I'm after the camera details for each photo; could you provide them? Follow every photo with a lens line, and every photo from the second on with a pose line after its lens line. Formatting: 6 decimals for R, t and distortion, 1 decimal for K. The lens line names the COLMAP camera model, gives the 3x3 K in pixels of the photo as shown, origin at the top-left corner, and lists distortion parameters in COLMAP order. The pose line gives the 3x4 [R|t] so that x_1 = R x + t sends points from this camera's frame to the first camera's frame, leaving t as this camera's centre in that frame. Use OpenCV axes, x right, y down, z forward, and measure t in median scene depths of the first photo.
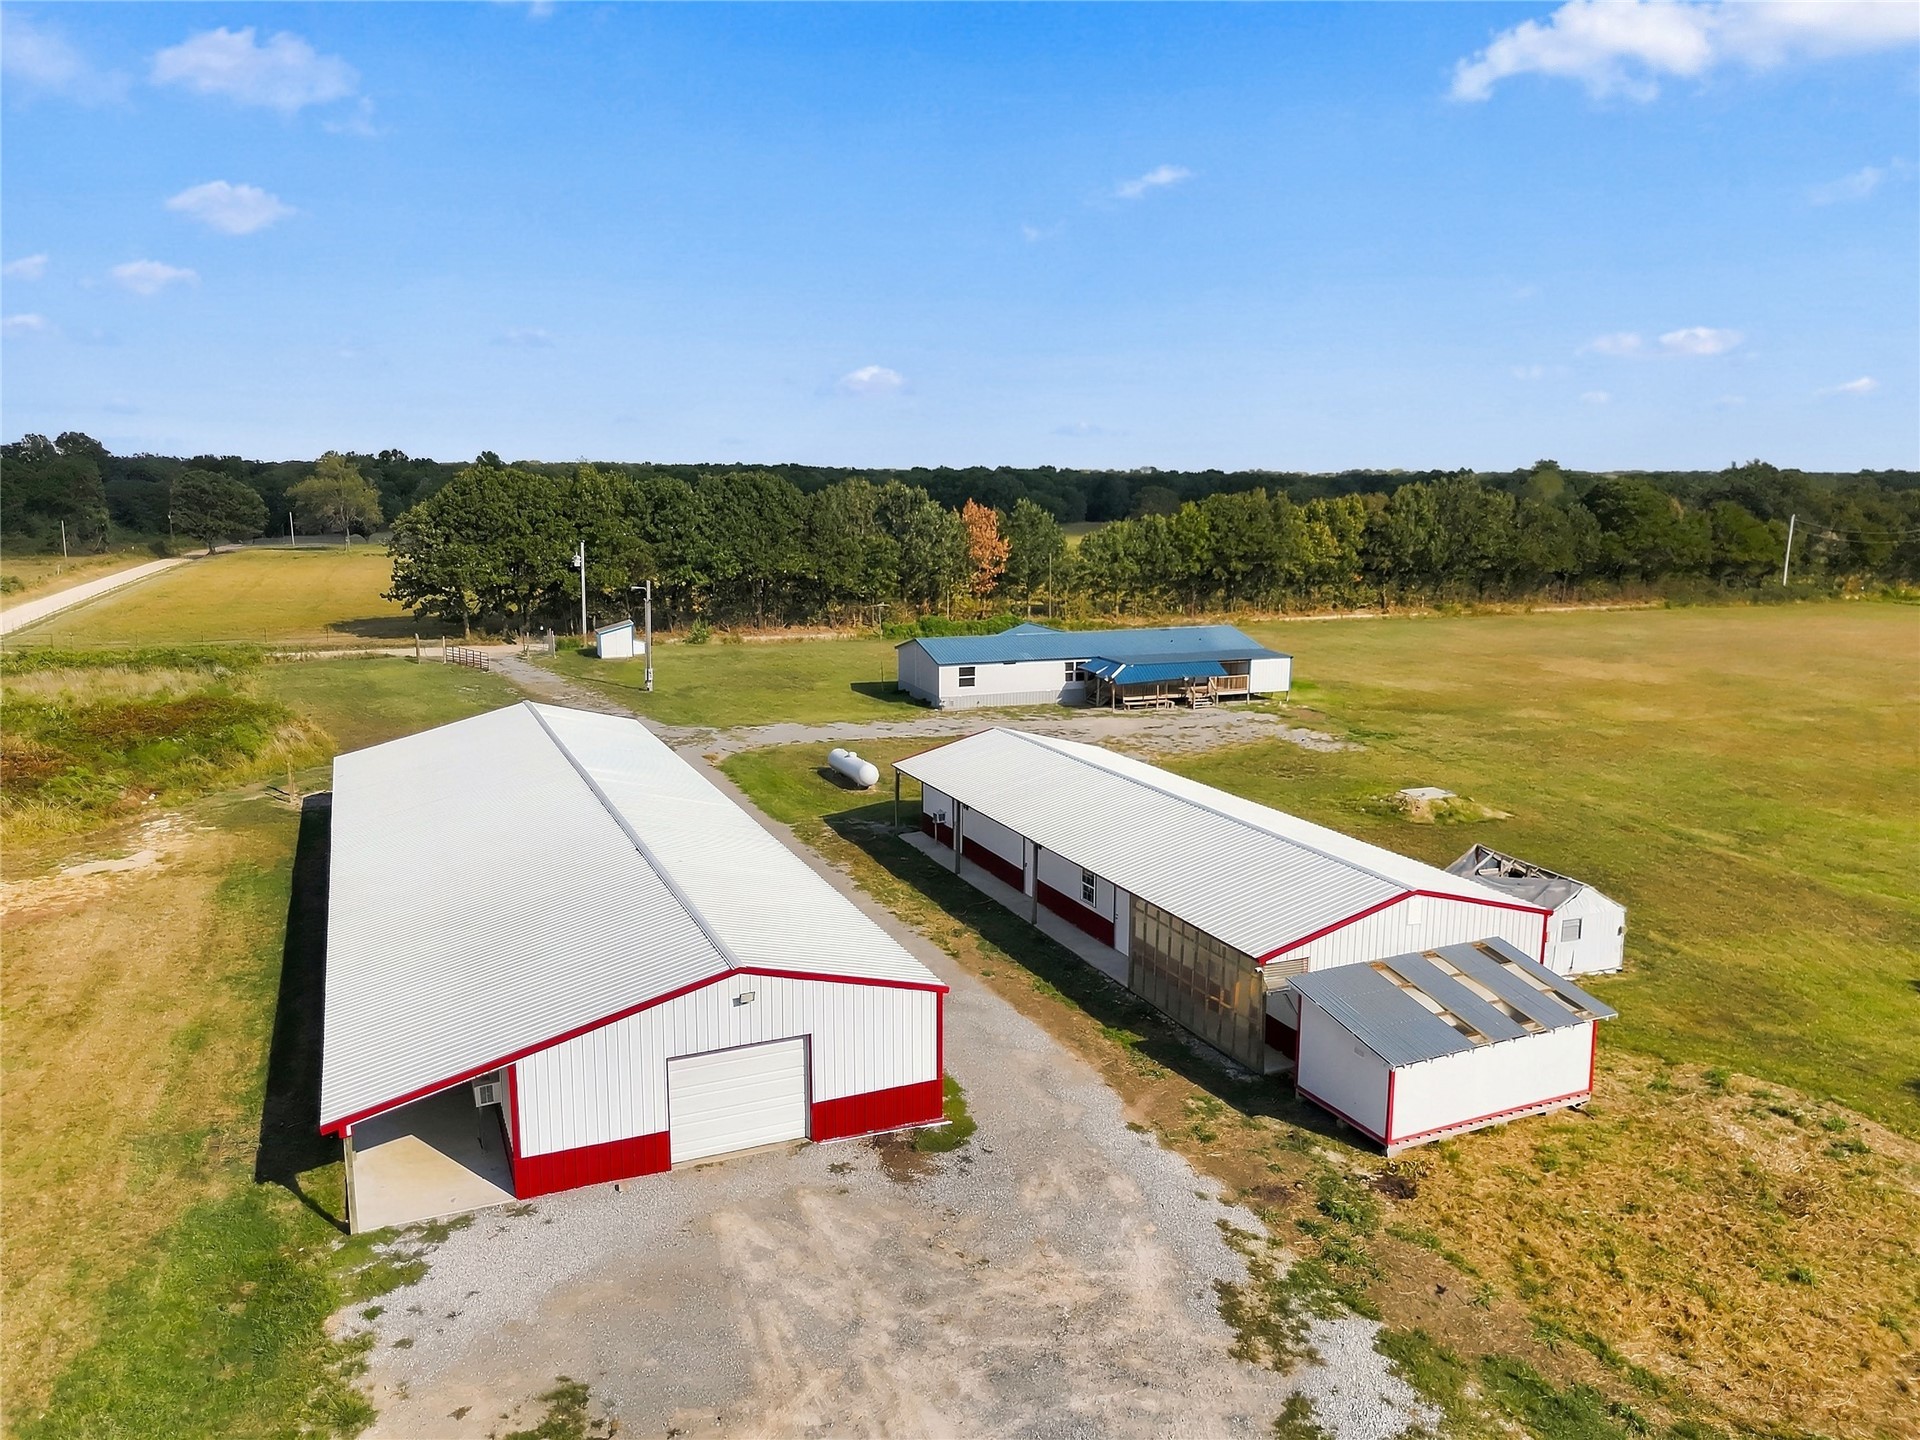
lens RADIAL K [[1343.8, 0, 960.0], [0, 1343.8, 720.0], [0, 0, 1]] dist [0.049932, -0.067730]
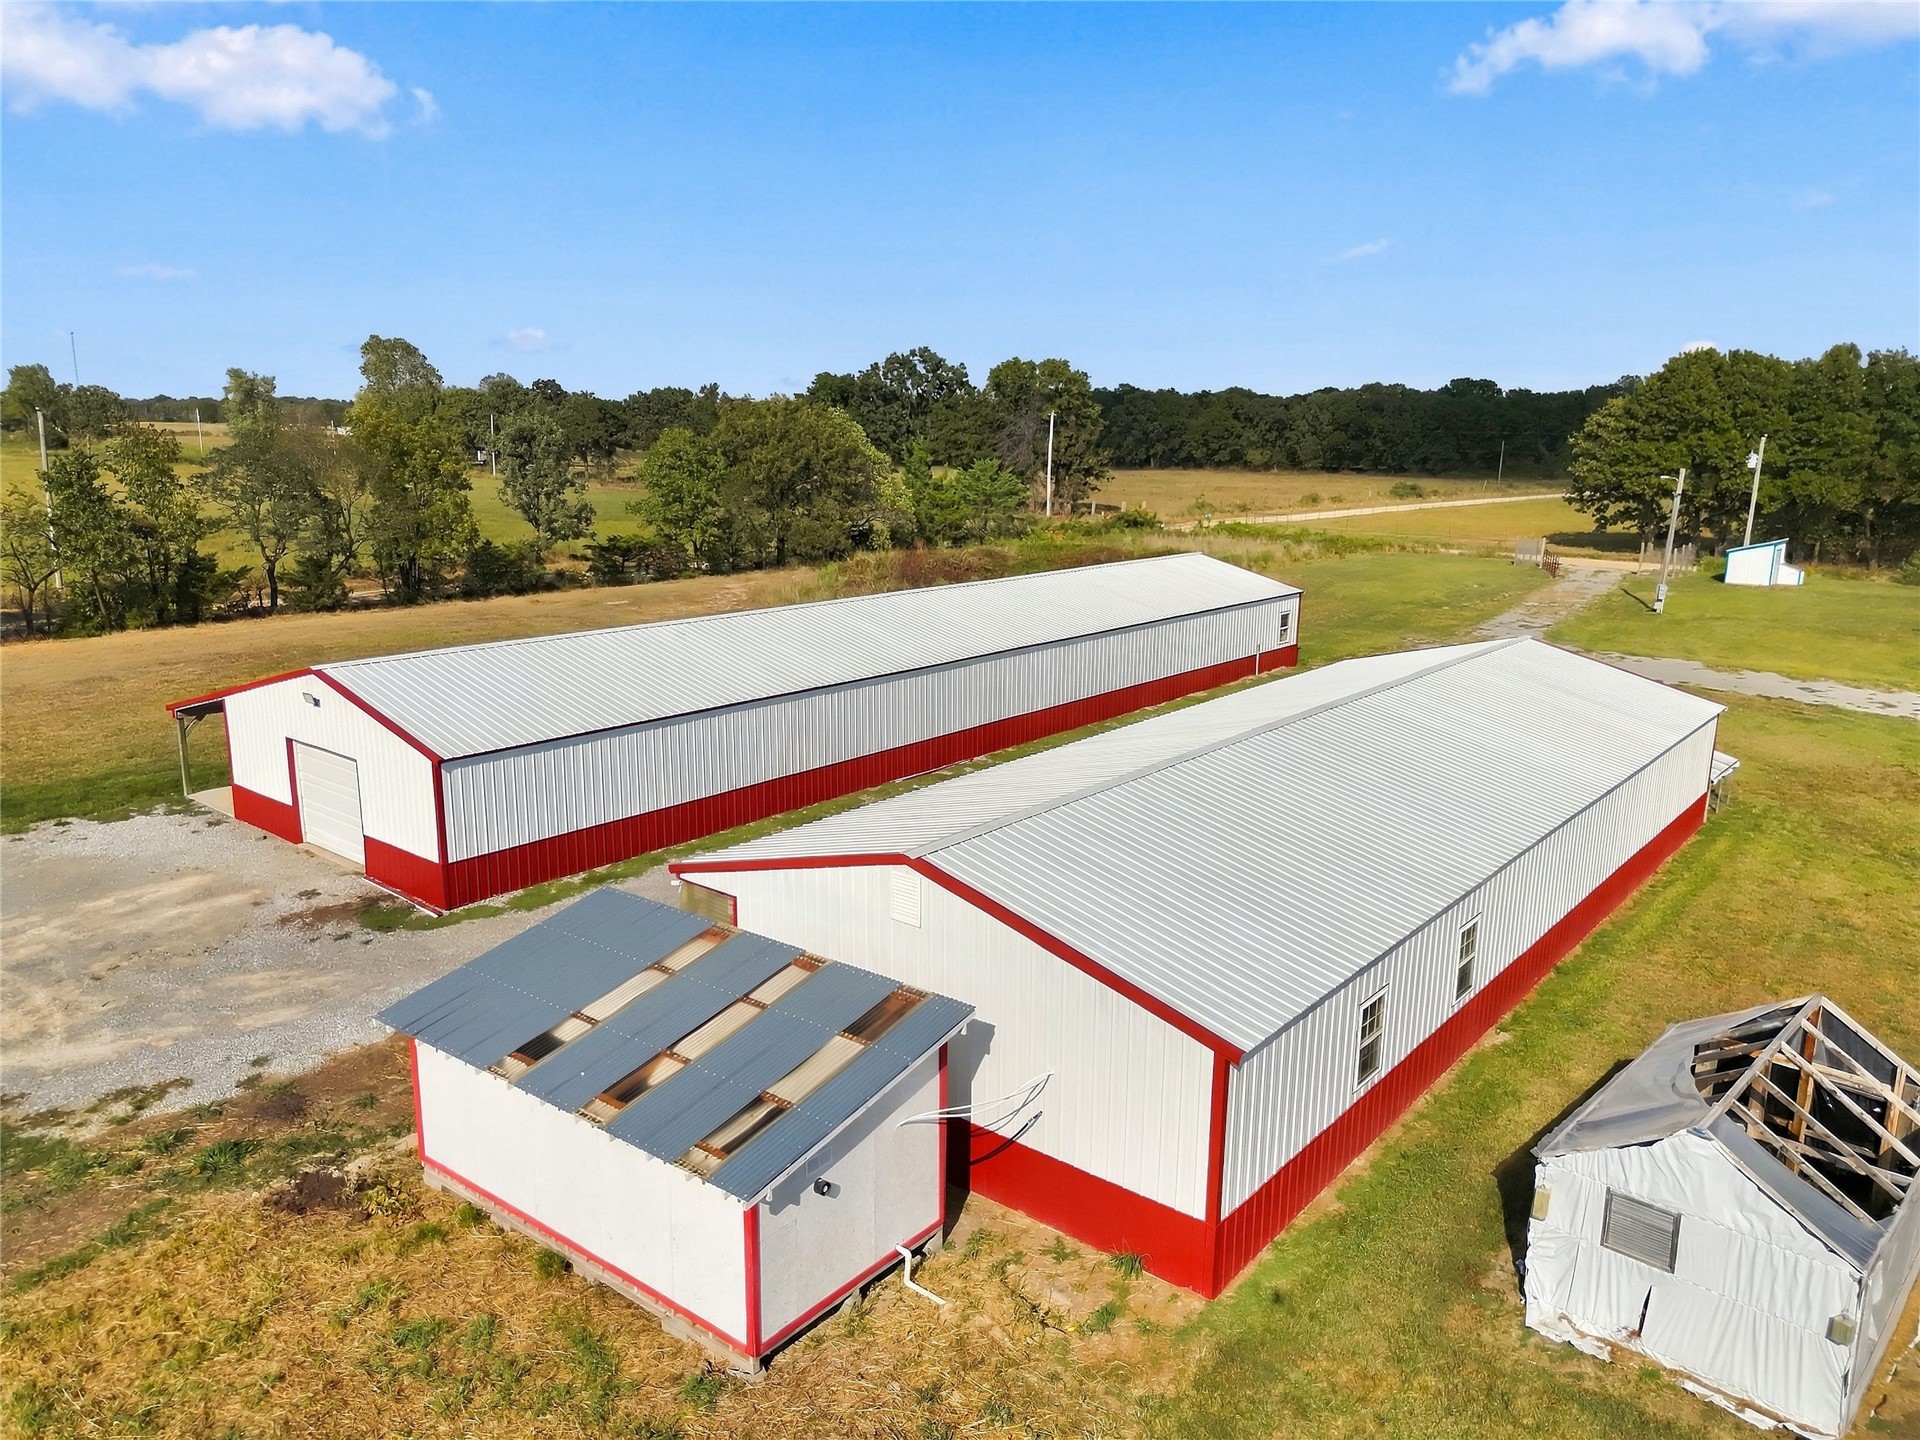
lens RADIAL K [[1350.9, 0, 960.0], [0, 1350.9, 720.0], [0, 0, 1]] dist [0.068448, -0.070916]
pose [[0.455387, 0.195830, -0.868489, 0.942774], [-0.170385, 0.976647, 0.130878, 0.008583], [0.873837, 0.088377, 0.478119, 0.940860]]
